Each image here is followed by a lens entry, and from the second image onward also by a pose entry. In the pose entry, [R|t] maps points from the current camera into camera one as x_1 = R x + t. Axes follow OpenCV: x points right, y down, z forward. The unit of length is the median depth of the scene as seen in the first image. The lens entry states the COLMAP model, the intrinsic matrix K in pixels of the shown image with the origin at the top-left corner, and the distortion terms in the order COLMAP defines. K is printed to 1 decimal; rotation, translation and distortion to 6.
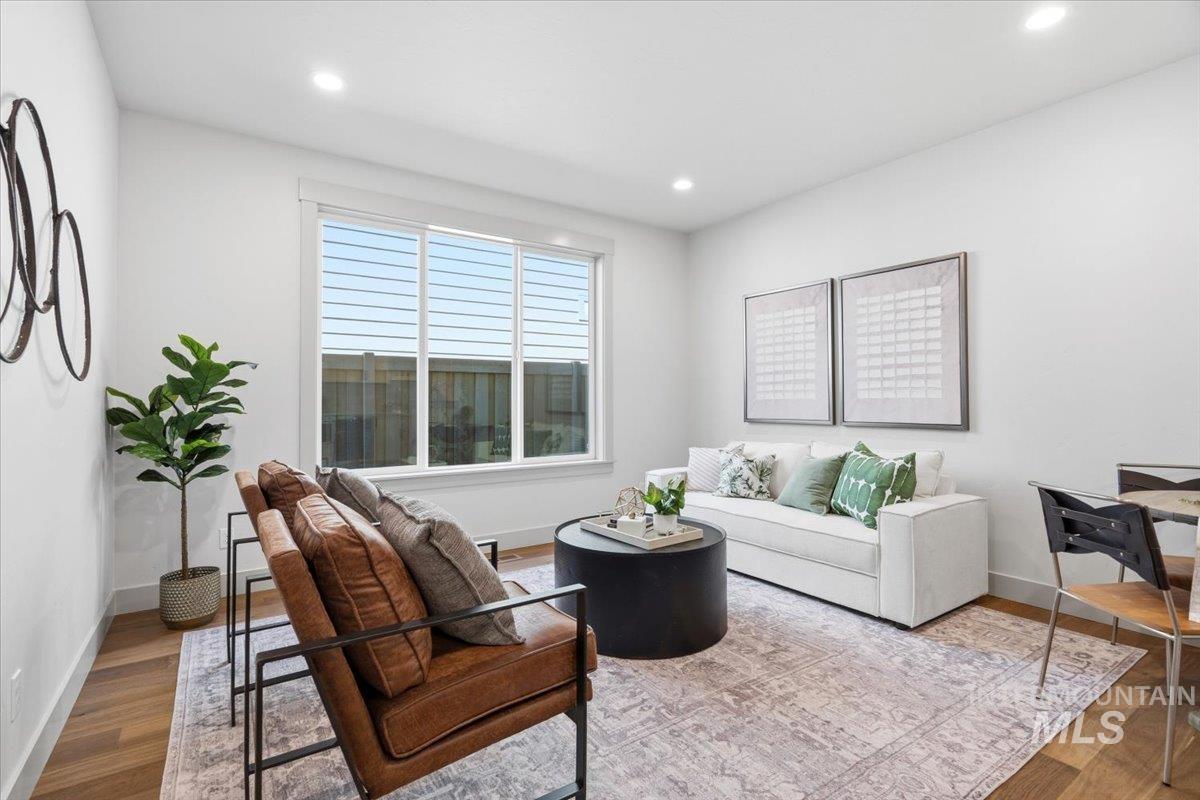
lens RADIAL K [[557.5, 0, 596.2], [0, 557.5, 398.1], [0, 0, 1]] dist [-0.001536, -0.000768]
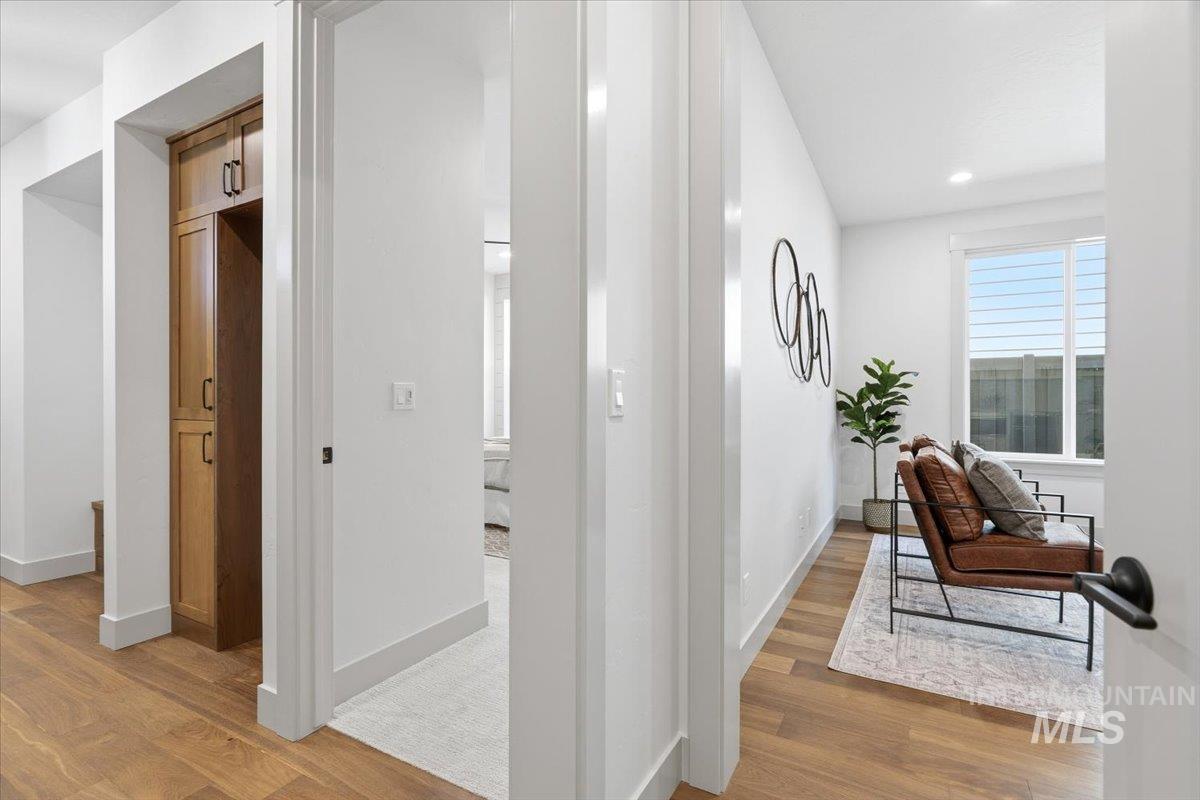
lens RADIAL K [[557.5, 0, 598.9], [0, 557.5, 395.8], [0, 0, 1]] dist [-0.001536, -0.000768]
pose [[0.440253, -0.002182, -0.897871, 0.400464], [0.005769, 0.999983, 0.000398, -0.004638], [0.897855, -0.005355, 0.440259, -0.483341]]
